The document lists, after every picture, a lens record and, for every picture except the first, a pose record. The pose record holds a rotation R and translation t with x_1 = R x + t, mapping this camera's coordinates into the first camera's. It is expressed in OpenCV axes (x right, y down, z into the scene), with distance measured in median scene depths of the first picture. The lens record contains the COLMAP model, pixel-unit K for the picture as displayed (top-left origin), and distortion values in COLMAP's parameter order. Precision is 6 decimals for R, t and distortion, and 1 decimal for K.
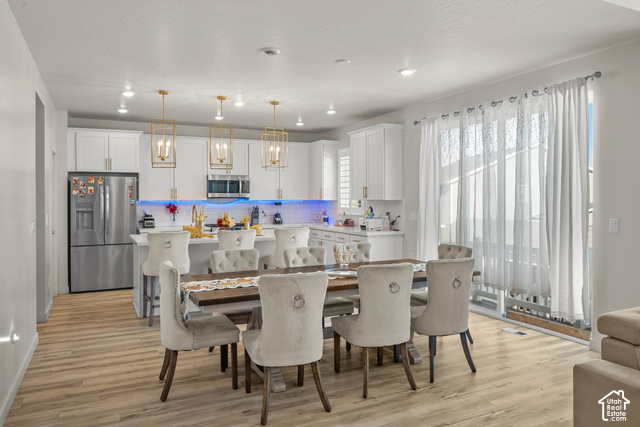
lens RADIAL K [[464.8, 0, 320.2], [0, 464.8, 204.7], [0, 0, 1]] dist [0.000606, -0.000053]
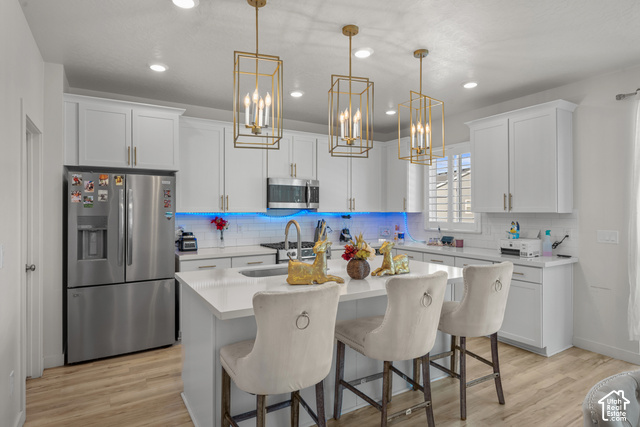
lens RADIAL K [[354.6, 0, 320.0], [0, 354.6, 213.5], [0, 0, 1]] dist [-0.001614, -0.000400]
pose [[0.995067, 0.002900, 0.099159, -0.238848], [-0.002517, 0.999989, -0.003997, -0.006024], [-0.099169, 0.003727, 0.995064, 0.474792]]
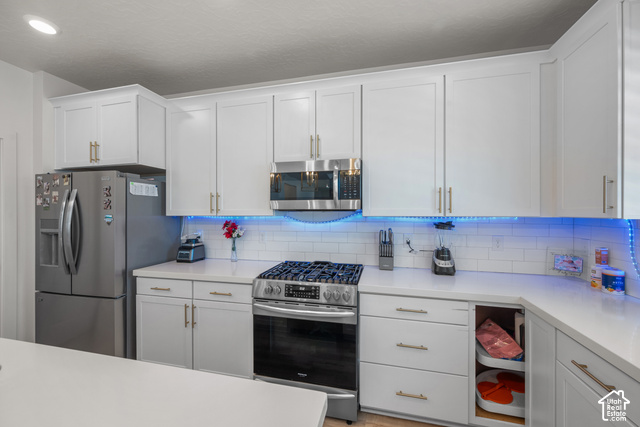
lens RADIAL K [[254.4, 0, 320.0], [0, 254.4, 213.5], [0, 0, 1]] dist [-0.000848, -0.000067]
pose [[0.771976, 0.006311, -0.635621, -0.039503], [-0.010539, 0.999940, -0.002872, -0.013101], [0.635565, 0.008916, 0.771996, 0.913166]]
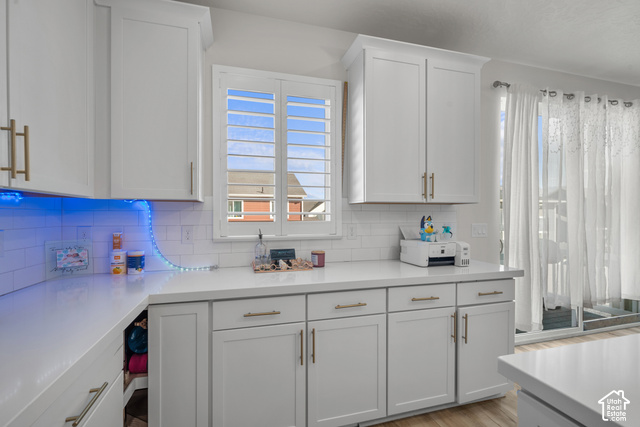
lens RADIAL K [[295.7, 0, 320.0], [0, 295.7, 213.5], [0, 0, 1]] dist [-0.001164, -0.000165]
pose [[0.155251, 0.005130, 0.987862, -0.207903], [0.011413, 0.999910, -0.006986, 0.002004], [-0.987809, 0.012359, 0.155178, 1.036200]]
